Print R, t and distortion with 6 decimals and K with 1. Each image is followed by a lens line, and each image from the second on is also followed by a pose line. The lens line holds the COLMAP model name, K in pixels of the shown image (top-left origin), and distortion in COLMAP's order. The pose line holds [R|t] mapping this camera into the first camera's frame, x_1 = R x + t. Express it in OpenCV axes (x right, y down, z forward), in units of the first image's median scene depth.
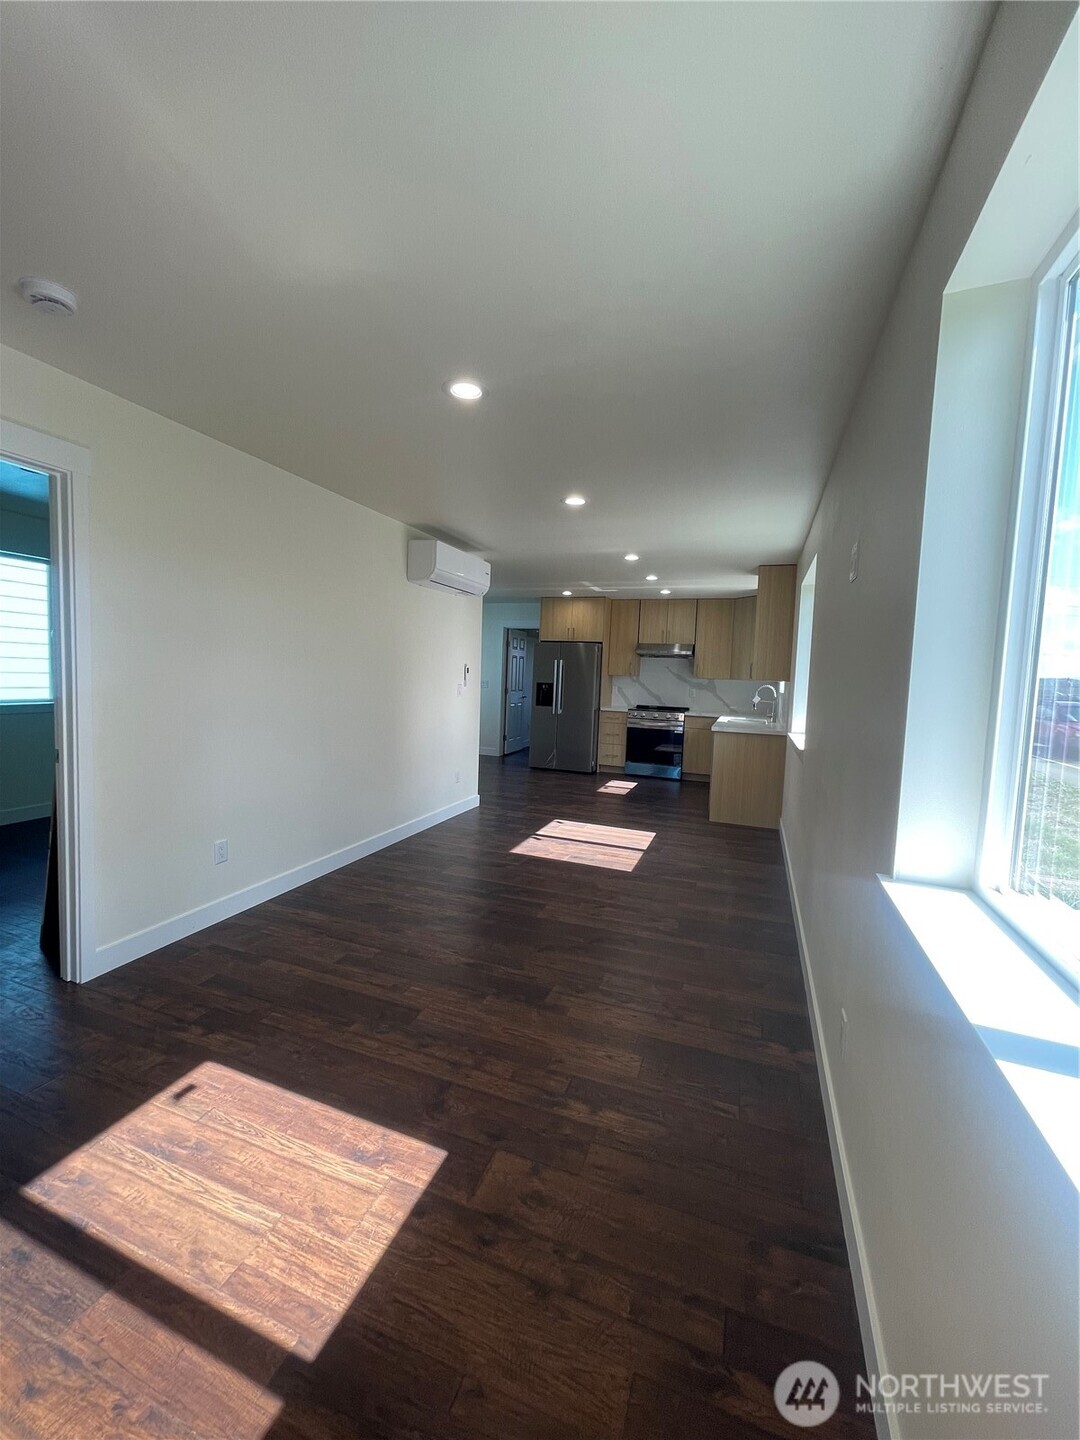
lens RADIAL K [[575.5, 0, 540.0], [0, 575.5, 720.0], [0, 0, 1]] dist [0.001767, 0.000319]
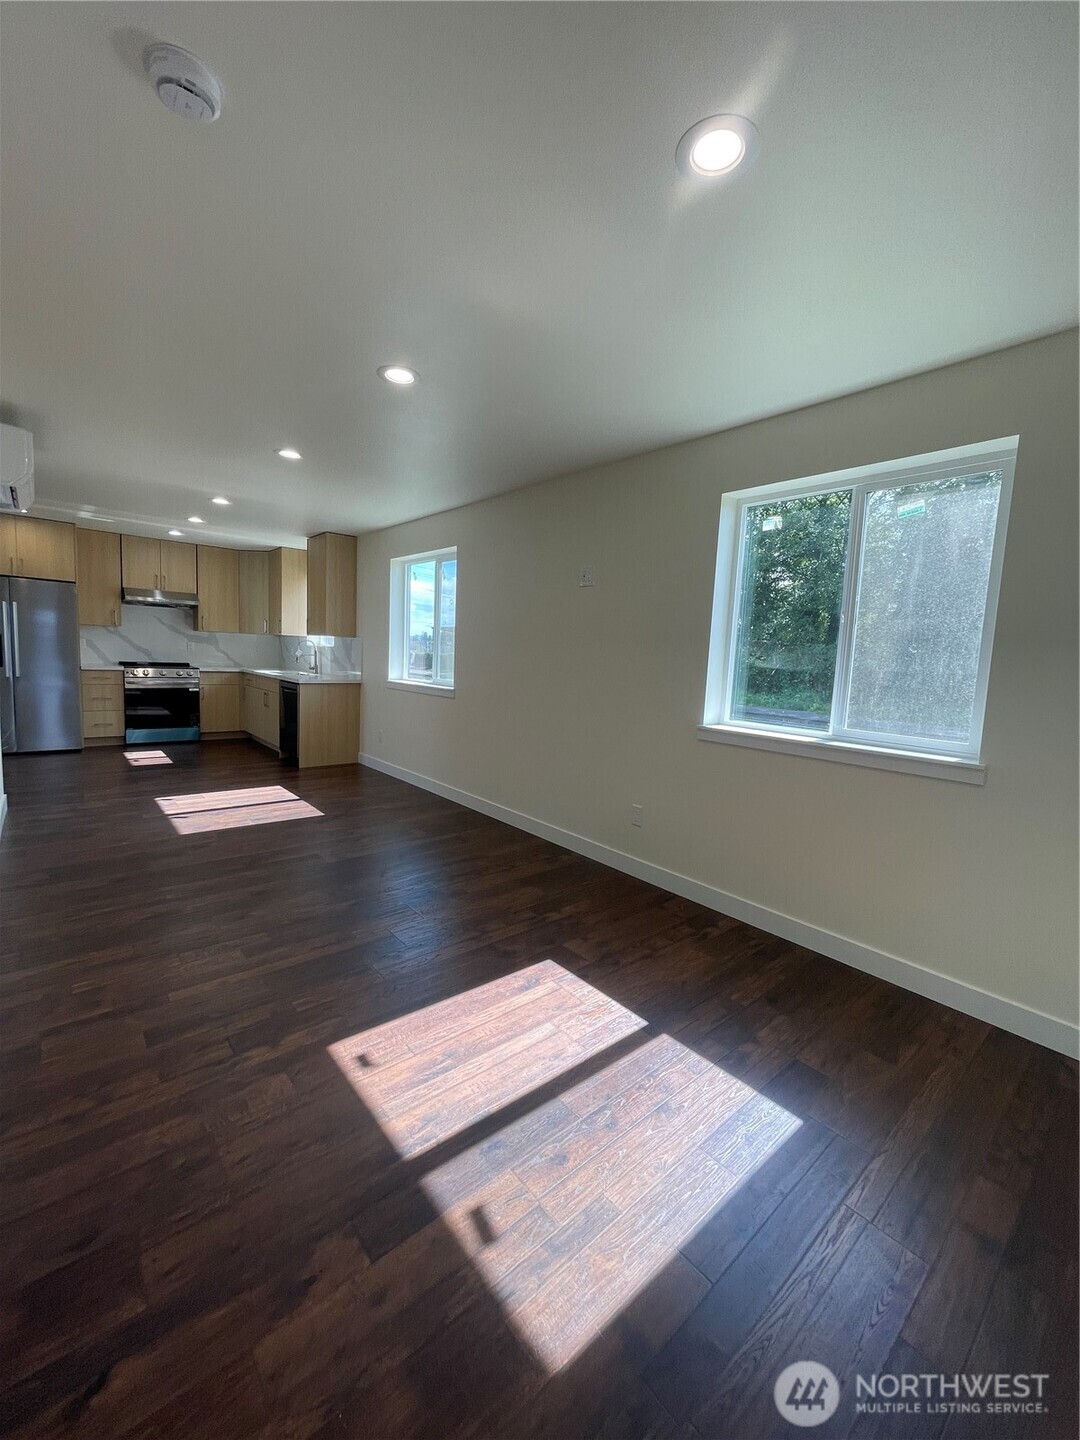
lens RADIAL K [[575.5, 0, 540.0], [0, 575.5, 720.0], [0, 0, 1]] dist [0.001767, 0.000319]
pose [[0.489694, -0.111703, 0.864709, -0.479149], [0.040080, 0.993595, 0.105654, -0.010566], [-0.870973, -0.017080, 0.491035, 0.099750]]
